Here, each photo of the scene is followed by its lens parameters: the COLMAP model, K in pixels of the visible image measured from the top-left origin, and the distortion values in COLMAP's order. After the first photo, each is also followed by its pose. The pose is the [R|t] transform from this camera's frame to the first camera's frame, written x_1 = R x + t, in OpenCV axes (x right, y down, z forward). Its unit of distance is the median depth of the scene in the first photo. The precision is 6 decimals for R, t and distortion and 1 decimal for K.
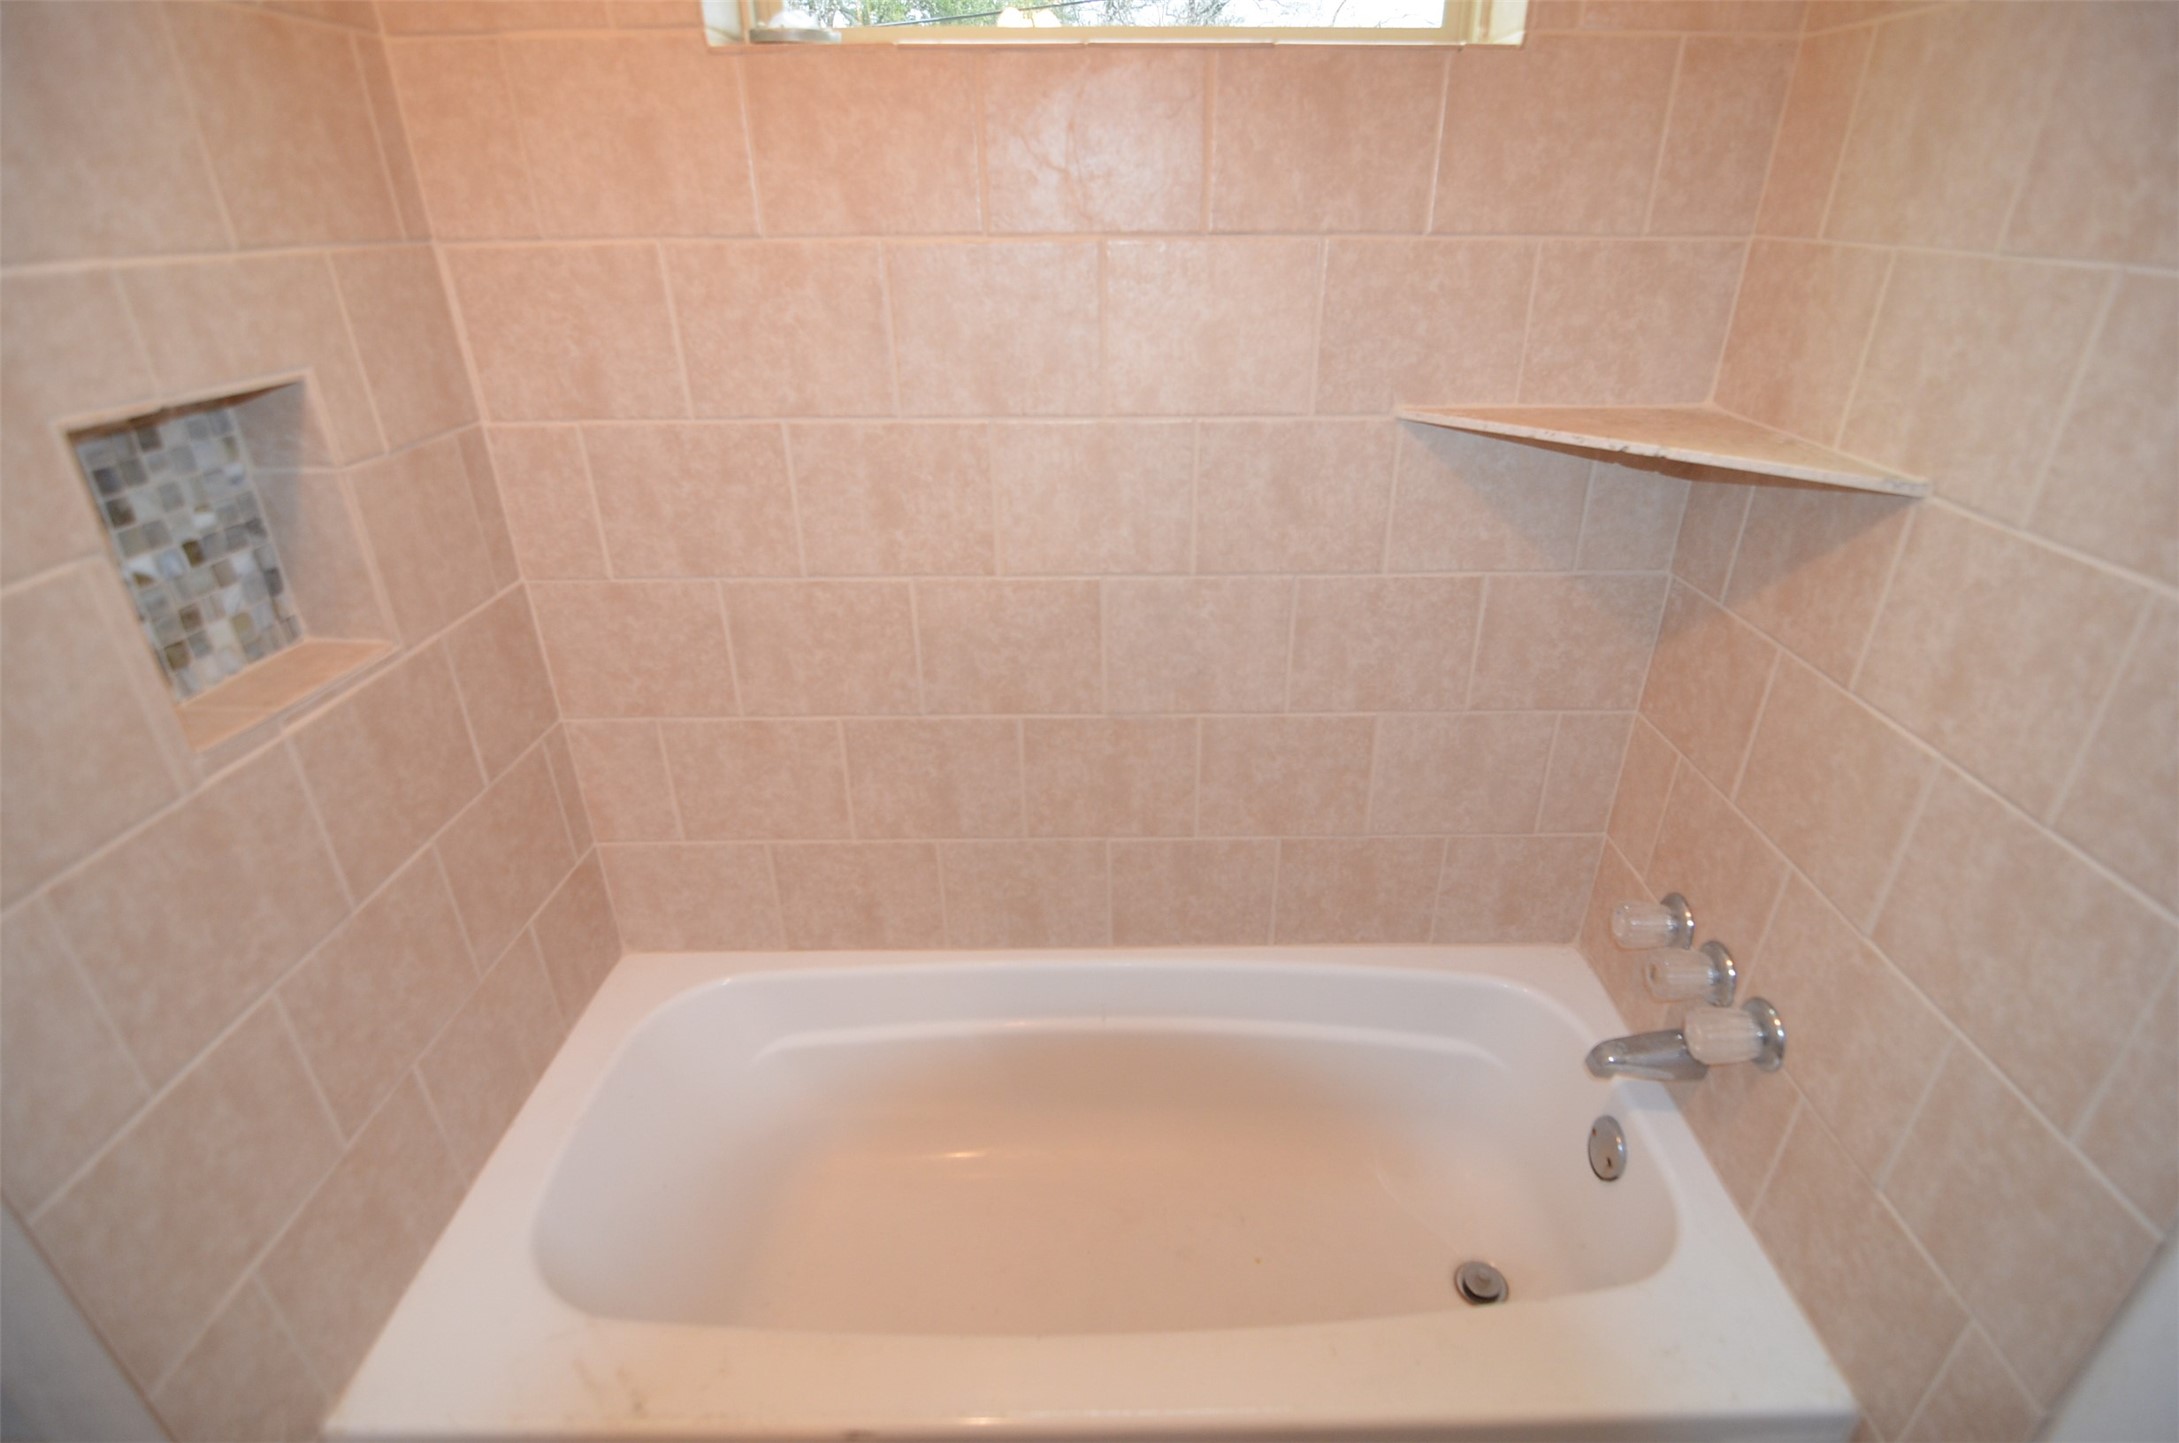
lens RADIAL K [[1046.1, 0, 1141.3], [0, 1046.1, 706.8], [0, 0, 1]] dist [-0.001230, -0.013961]
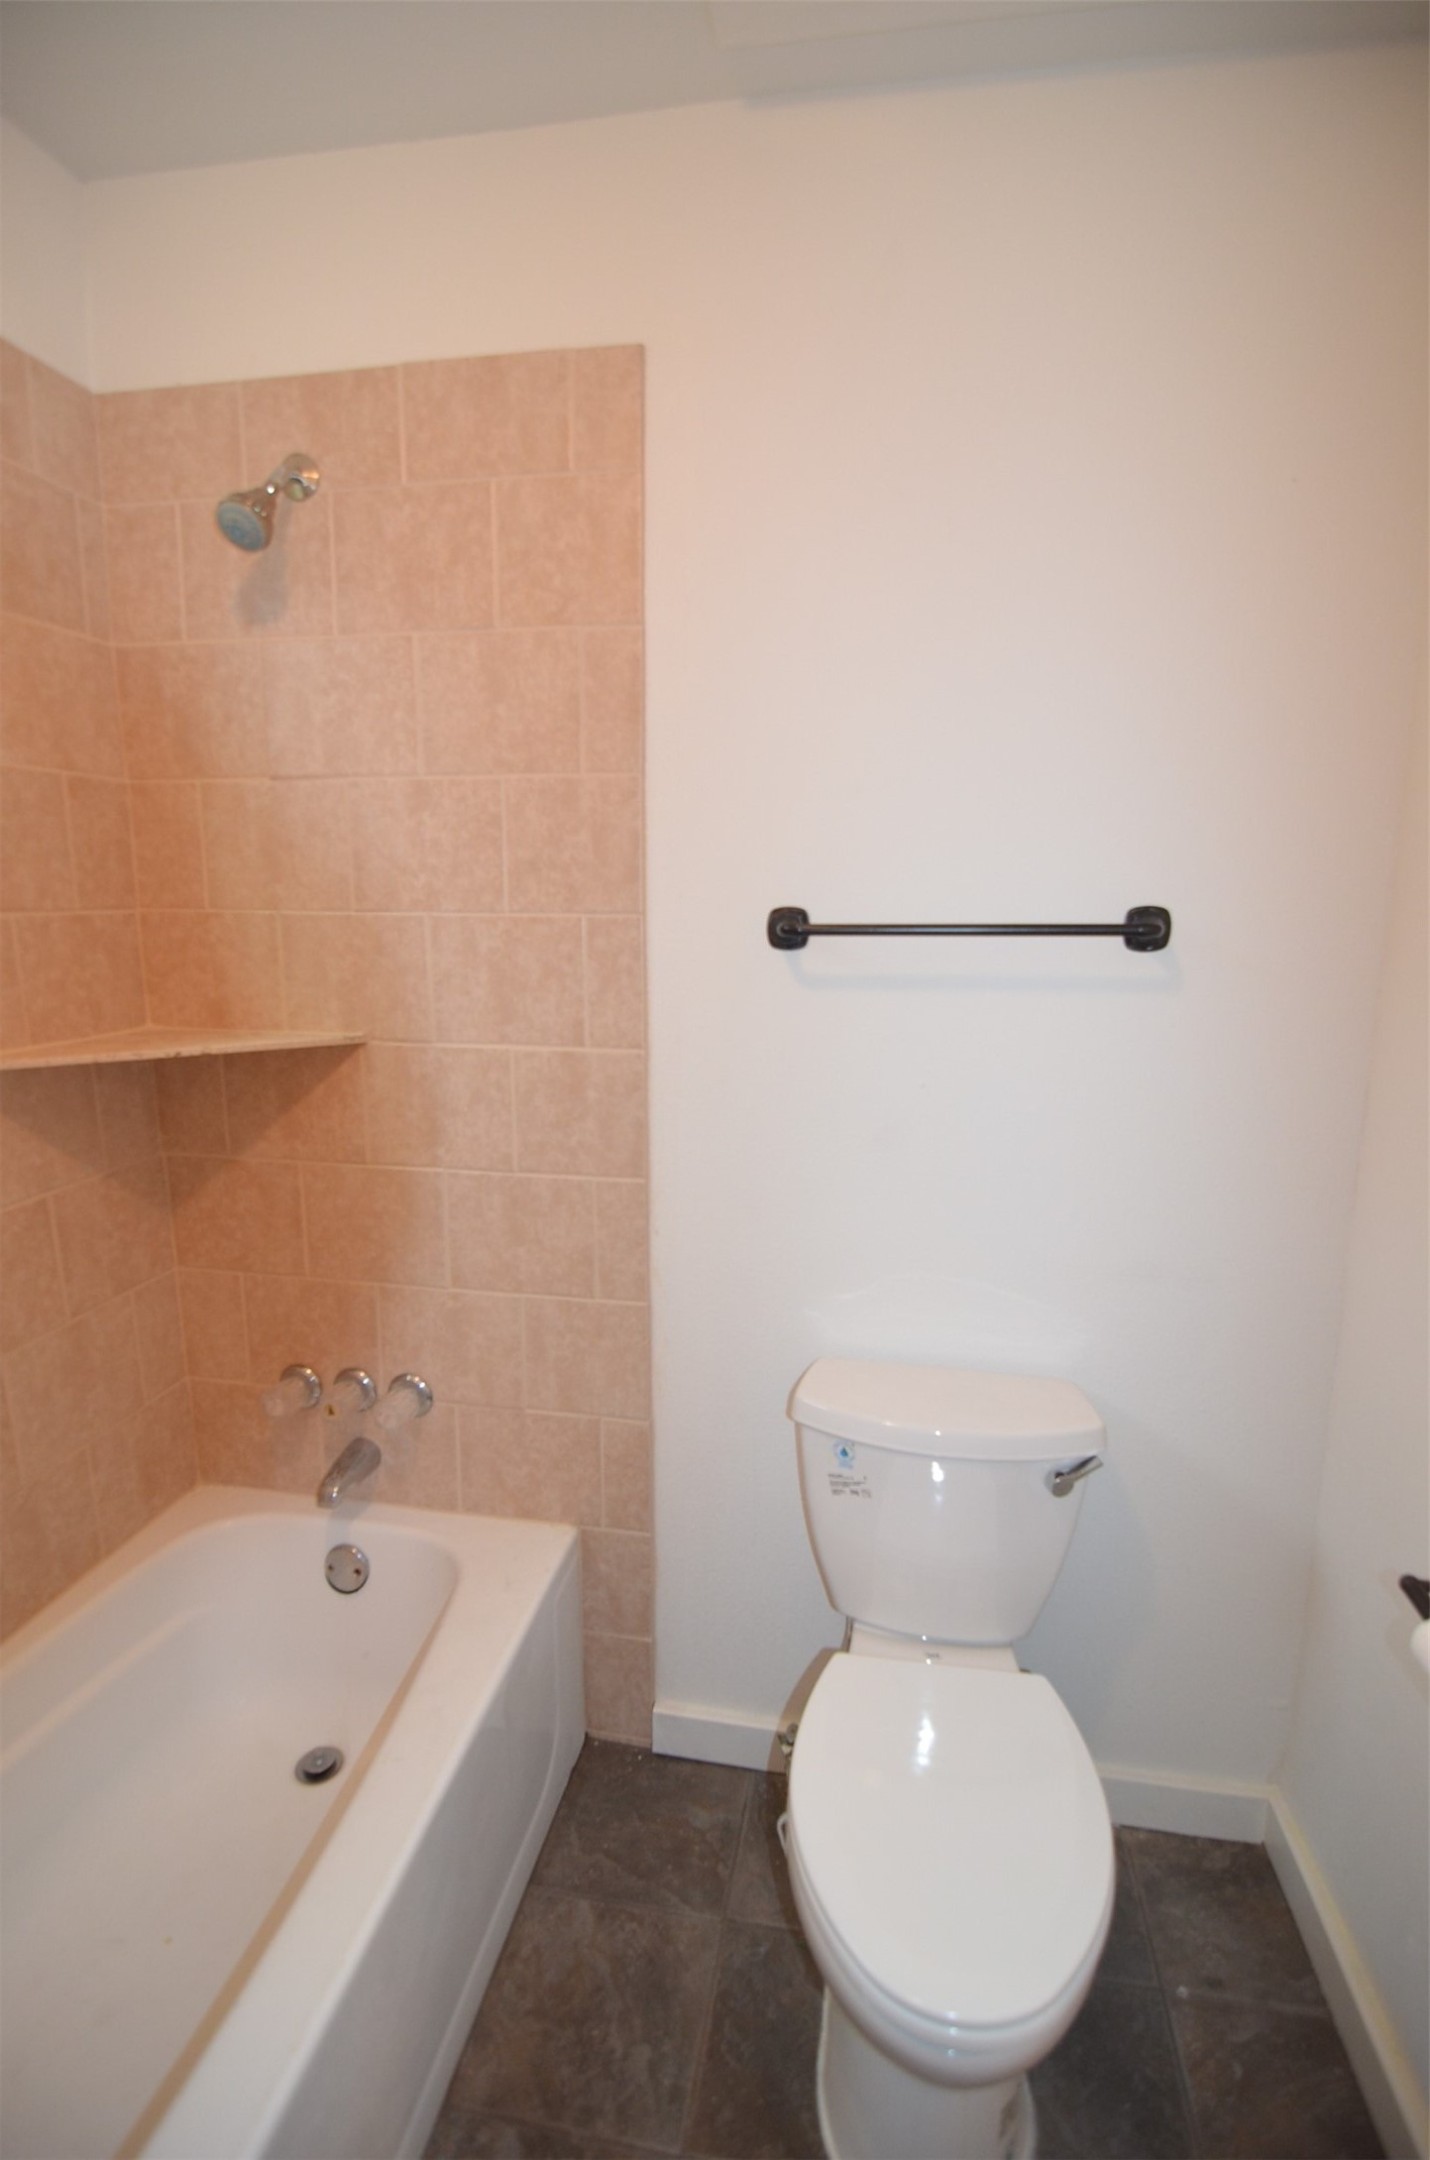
lens RADIAL K [[1036.9, 0, 715.0], [0, 1036.9, 1080.0], [0, 0, 1]] dist [-0.001230, -0.013961]
pose [[0.187312, -0.169371, 0.967589, -0.675742], [0.422140, 0.903306, 0.076398, -0.025000], [-0.886968, 0.394147, 0.240699, 0.072069]]
